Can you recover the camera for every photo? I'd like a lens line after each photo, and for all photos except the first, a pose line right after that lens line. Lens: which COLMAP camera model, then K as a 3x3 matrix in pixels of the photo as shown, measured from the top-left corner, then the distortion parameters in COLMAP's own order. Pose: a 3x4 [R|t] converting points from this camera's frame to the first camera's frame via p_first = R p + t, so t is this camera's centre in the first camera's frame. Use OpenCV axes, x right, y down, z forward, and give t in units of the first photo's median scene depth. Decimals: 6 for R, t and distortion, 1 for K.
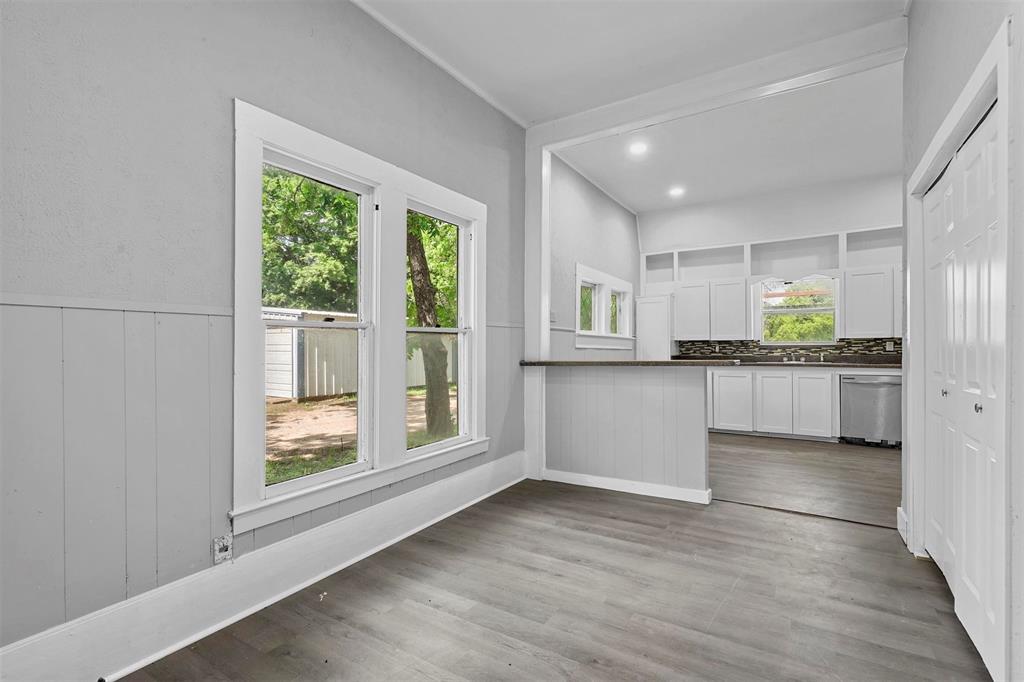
lens RADIAL K [[476.3, 0, 530.6], [0, 476.3, 352.0], [0, 0, 1]] dist [0.002227, 0.003832]
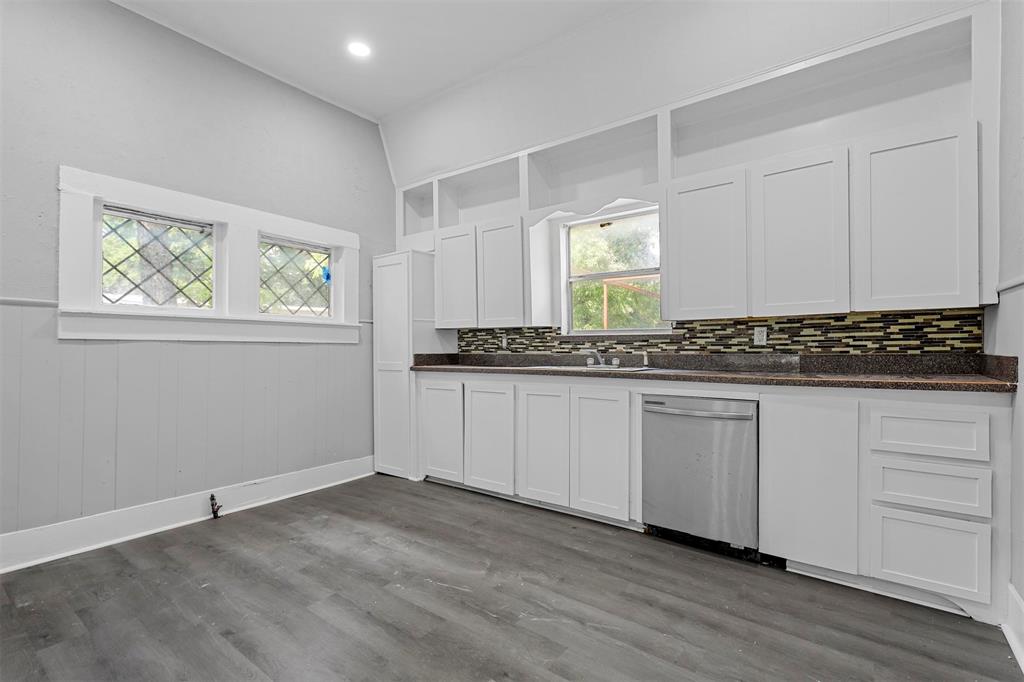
lens RADIAL K [[476.3, 0, 535.8], [0, 476.3, 343.9], [0, 0, 1]] dist [0.002227, 0.003832]
pose [[0.996425, -0.000143, -0.084480, 0.518688], [-0.000630, 0.999958, -0.009126, 0.000410], [0.084478, 0.009146, 0.996383, 0.451686]]
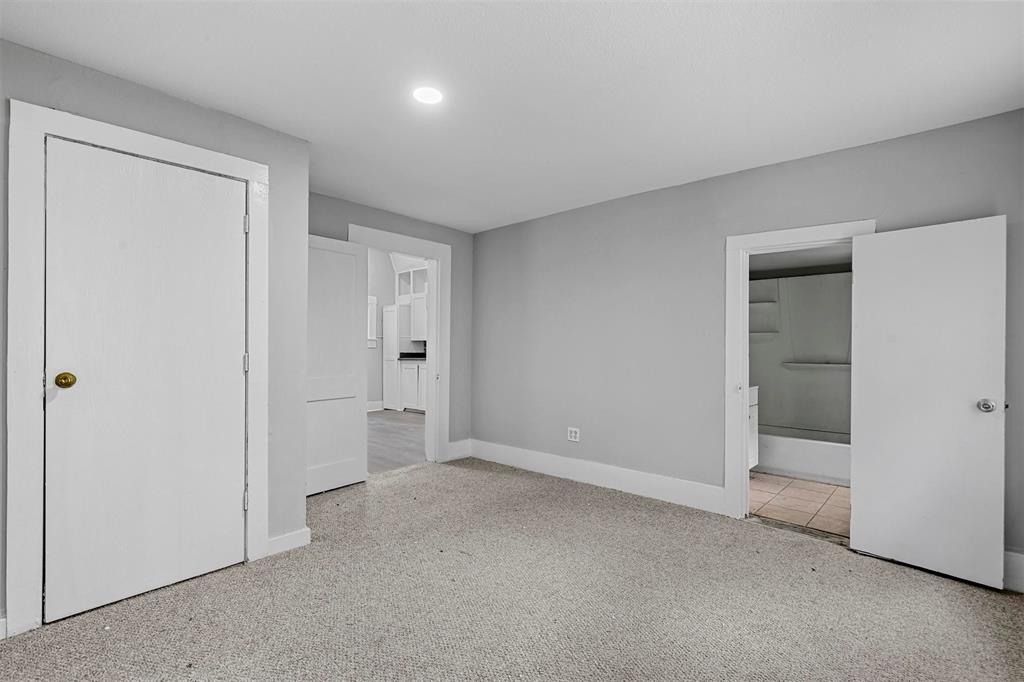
lens RADIAL K [[476.3, 0, 515.0], [0, 476.3, 345.6], [0, 0, 1]] dist [0.002227, 0.003832]
pose [[0.978506, 0.006576, -0.206113, 0.902709], [-0.009383, 0.999876, -0.012643, 0.002117], [0.206005, 0.014305, 0.978446, -0.193068]]
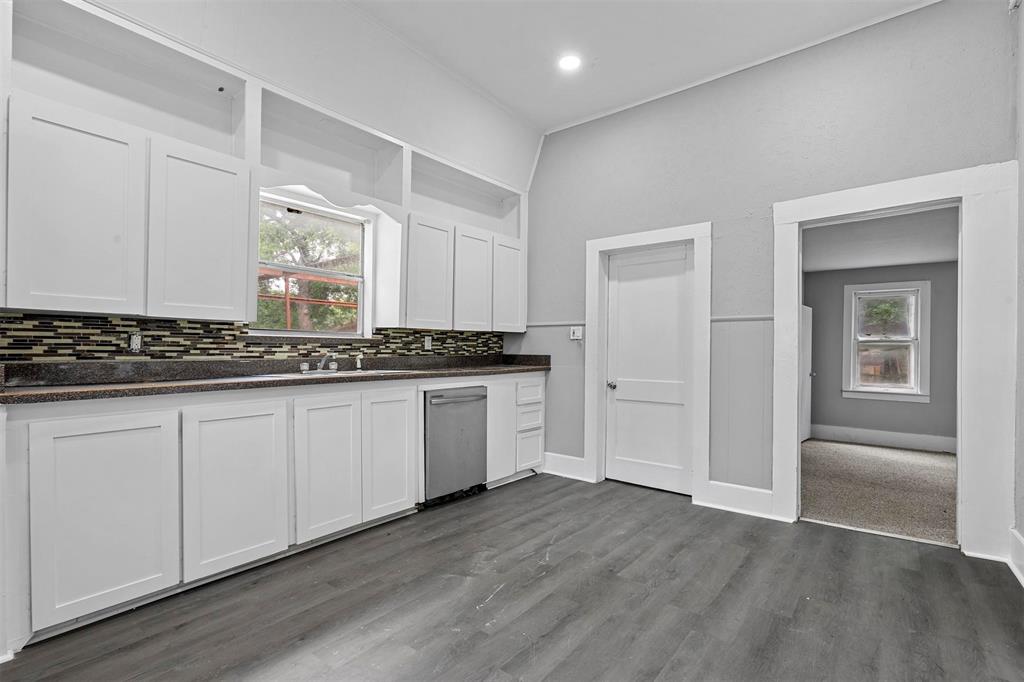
lens RADIAL K [[476.3, 0, 501.5], [0, 476.3, 342.4], [0, 0, 1]] dist [0.002227, 0.003832]
pose [[0.135929, 0.018800, 0.990540, 0.087391], [-0.002453, 0.999823, -0.018640, -0.000563], [-0.990715, 0.000104, 0.135952, 0.740782]]
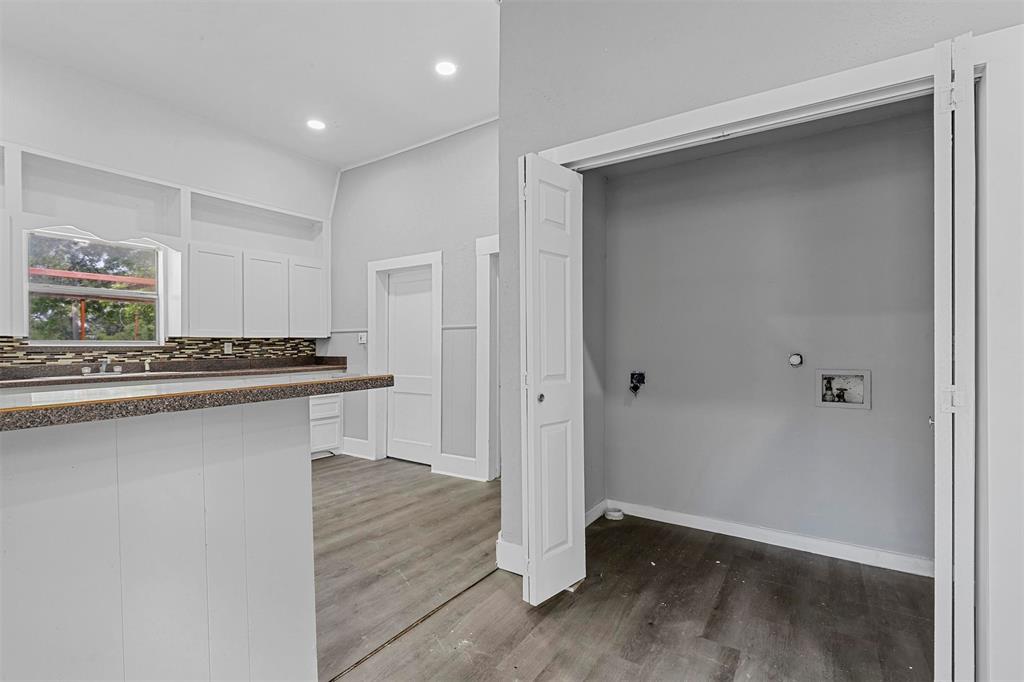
lens RADIAL K [[476.3, 0, 498.0], [0, 476.3, 347.9], [0, 0, 1]] dist [0.002227, 0.003832]
pose [[0.066096, -0.000213, 0.997813, -0.028689], [0.009533, 0.999954, -0.000418, -0.007405], [-0.997768, 0.009540, 0.066095, 0.447061]]
